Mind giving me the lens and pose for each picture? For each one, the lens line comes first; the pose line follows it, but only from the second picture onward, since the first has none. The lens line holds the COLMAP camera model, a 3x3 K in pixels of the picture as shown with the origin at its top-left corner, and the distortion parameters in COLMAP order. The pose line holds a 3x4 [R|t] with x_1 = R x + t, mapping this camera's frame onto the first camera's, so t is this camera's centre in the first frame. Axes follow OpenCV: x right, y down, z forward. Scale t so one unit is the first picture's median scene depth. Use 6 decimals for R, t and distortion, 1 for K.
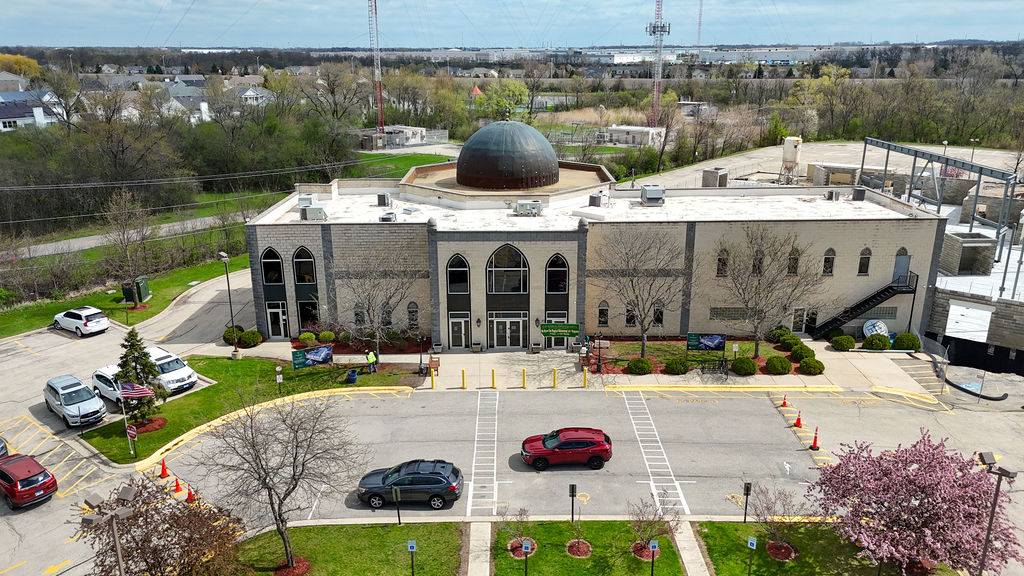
lens RADIAL K [[763.6, 0, 511.3], [0, 763.6, 285.7], [0, 0, 1]] dist [0.036957, -0.036752]
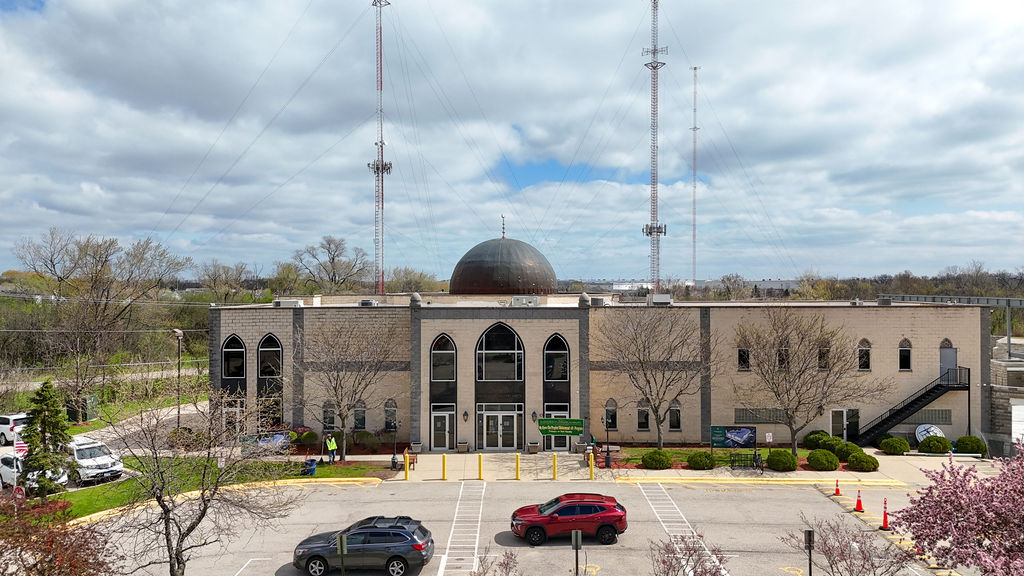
lens RADIAL K [[763.6, 0, 512.9], [0, 763.6, 288.3], [0, 0, 1]] dist [0.036957, -0.036752]
pose [[0.999983, 0.004074, -0.004090, 0.013325], [-0.005136, 0.951357, -0.308048, 0.177386], [0.002636, 0.308064, 0.951362, 0.140512]]
